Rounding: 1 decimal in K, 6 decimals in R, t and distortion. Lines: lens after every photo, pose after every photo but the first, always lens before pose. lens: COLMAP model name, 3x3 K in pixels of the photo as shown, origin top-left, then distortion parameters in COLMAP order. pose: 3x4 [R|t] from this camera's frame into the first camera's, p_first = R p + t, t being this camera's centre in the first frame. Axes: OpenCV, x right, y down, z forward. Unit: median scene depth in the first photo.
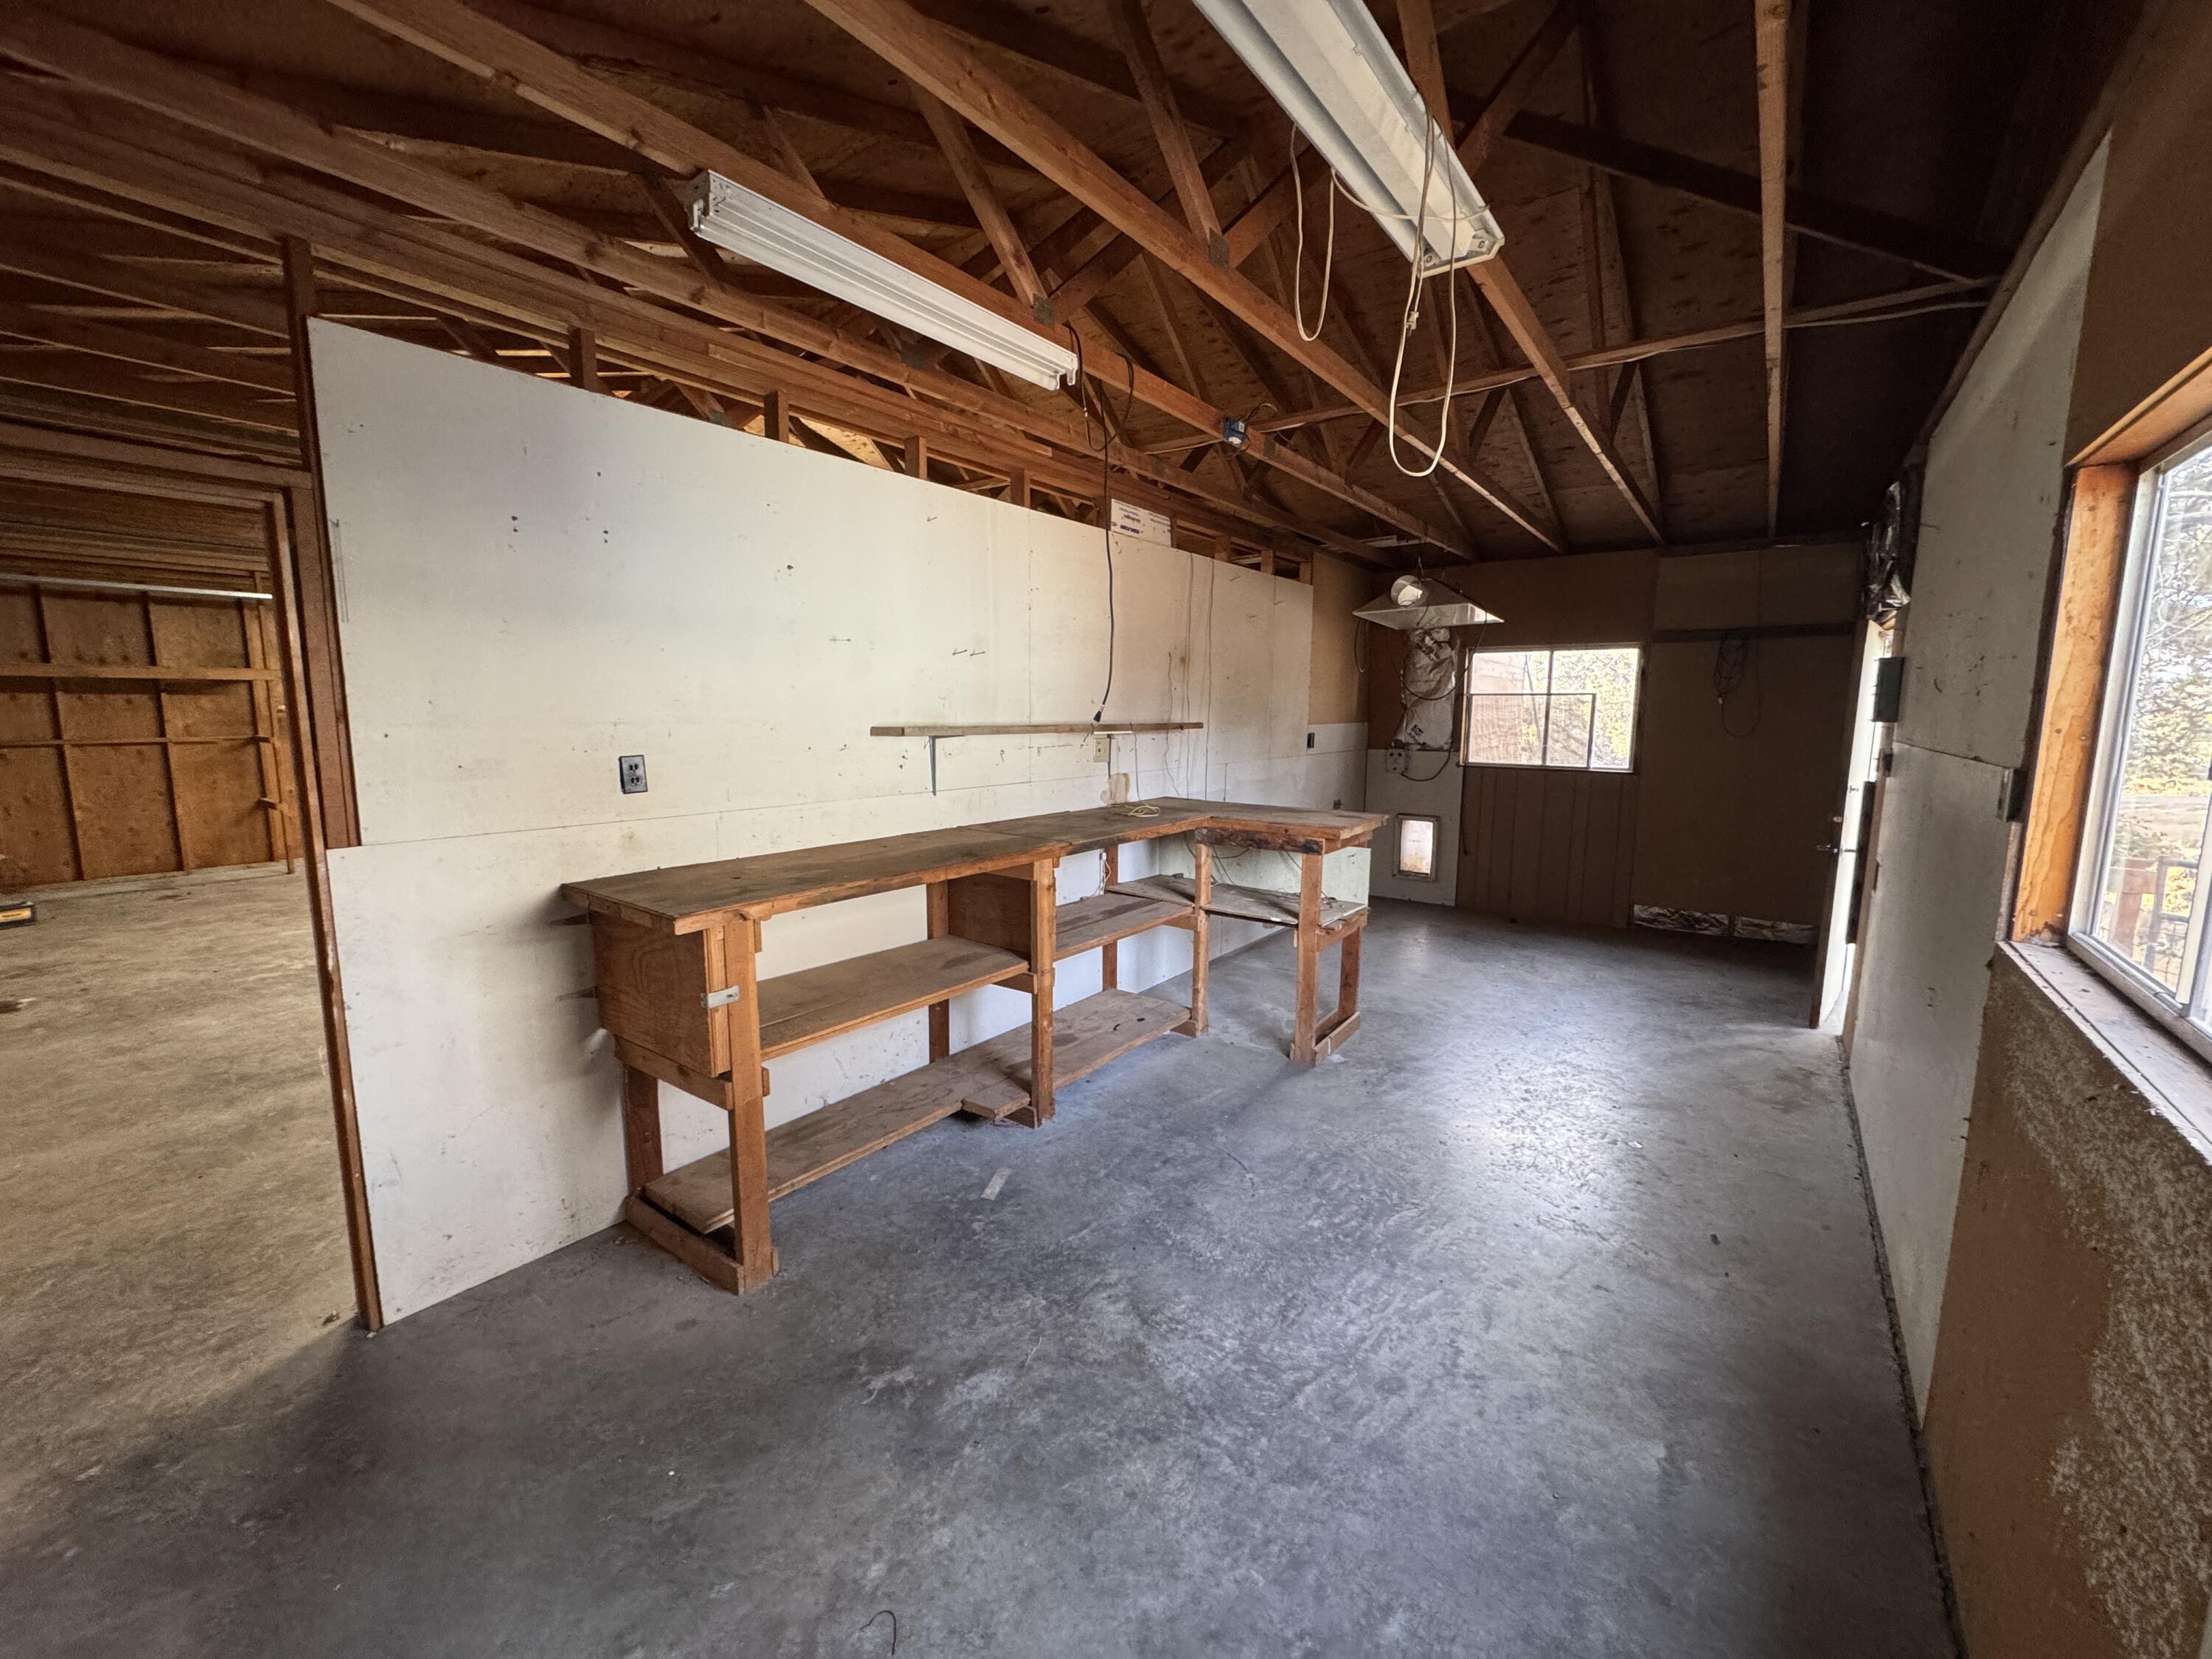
lens RADIAL K [[879.2, 0, 1109.0], [0, 879.2, 825.7], [0, 0, 1]] dist [-0.001515, 0.000347]
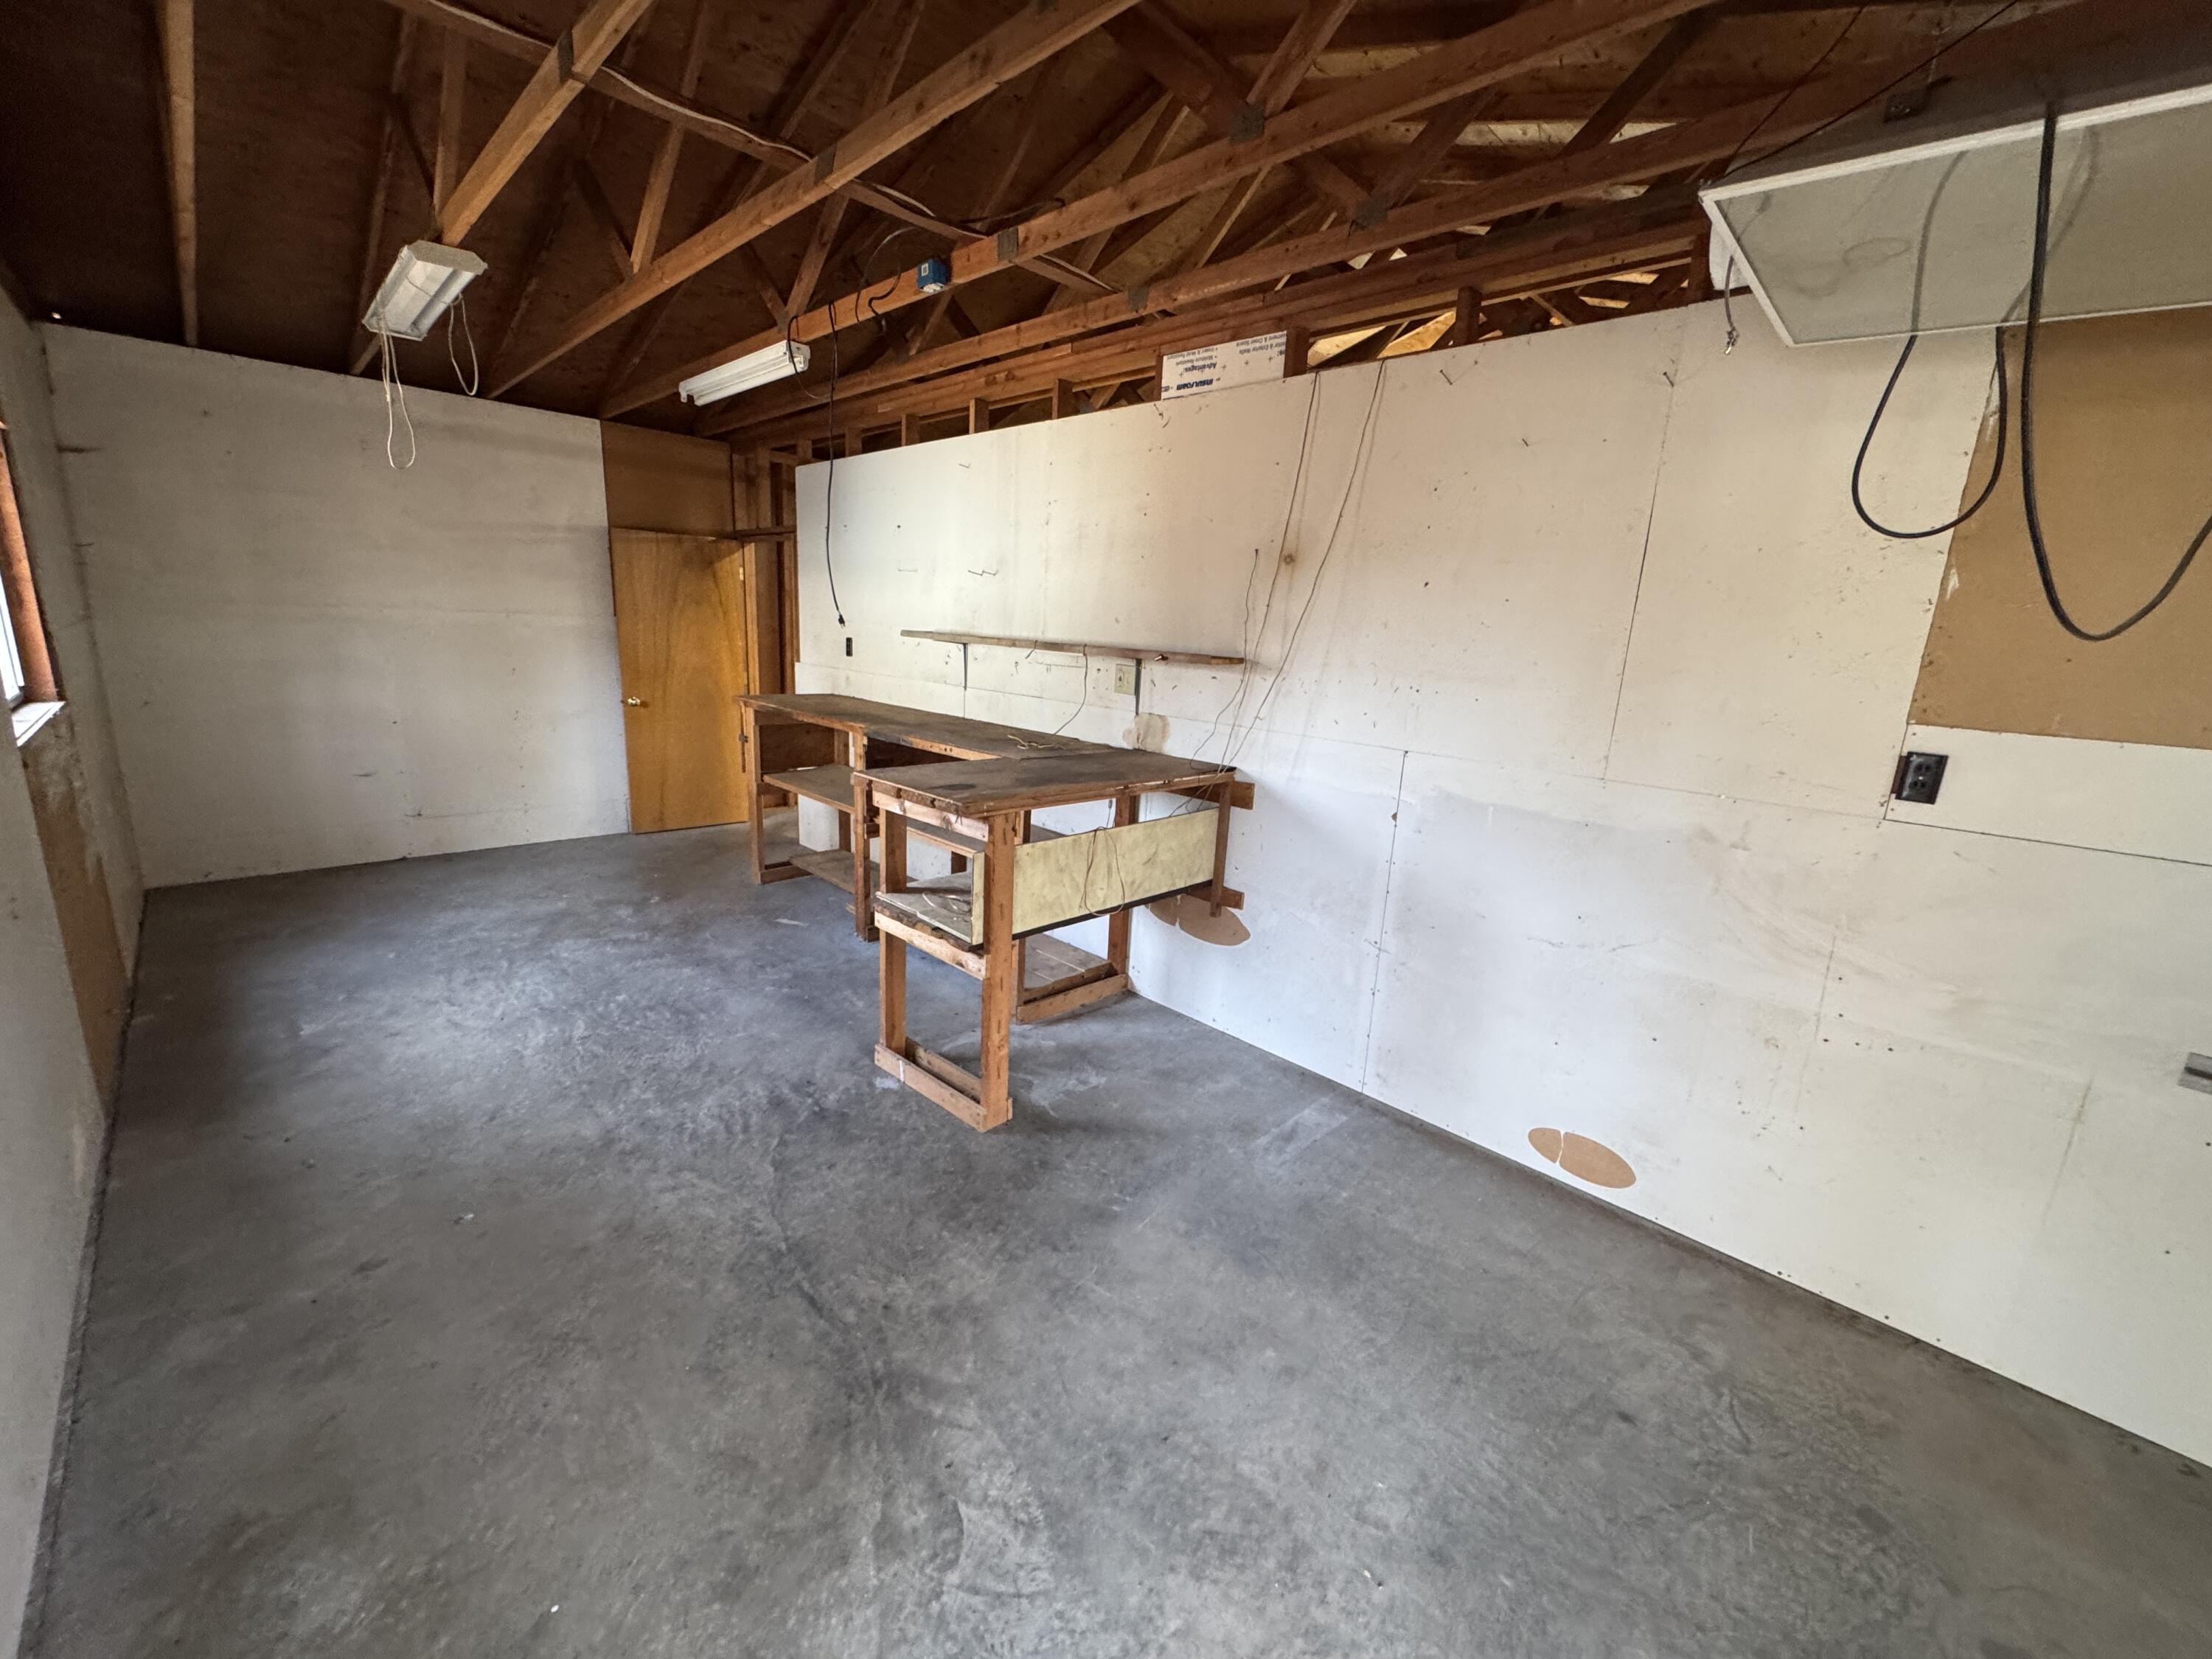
lens RADIAL K [[879.2, 0, 1109.0], [0, 879.2, 825.7], [0, 0, 1]] dist [-0.001515, 0.000347]
pose [[-0.138049, 0.207861, -0.968368, 1.200404], [-0.186005, 0.954891, 0.231485, -0.207717], [0.972802, 0.212078, -0.093159, 1.575330]]
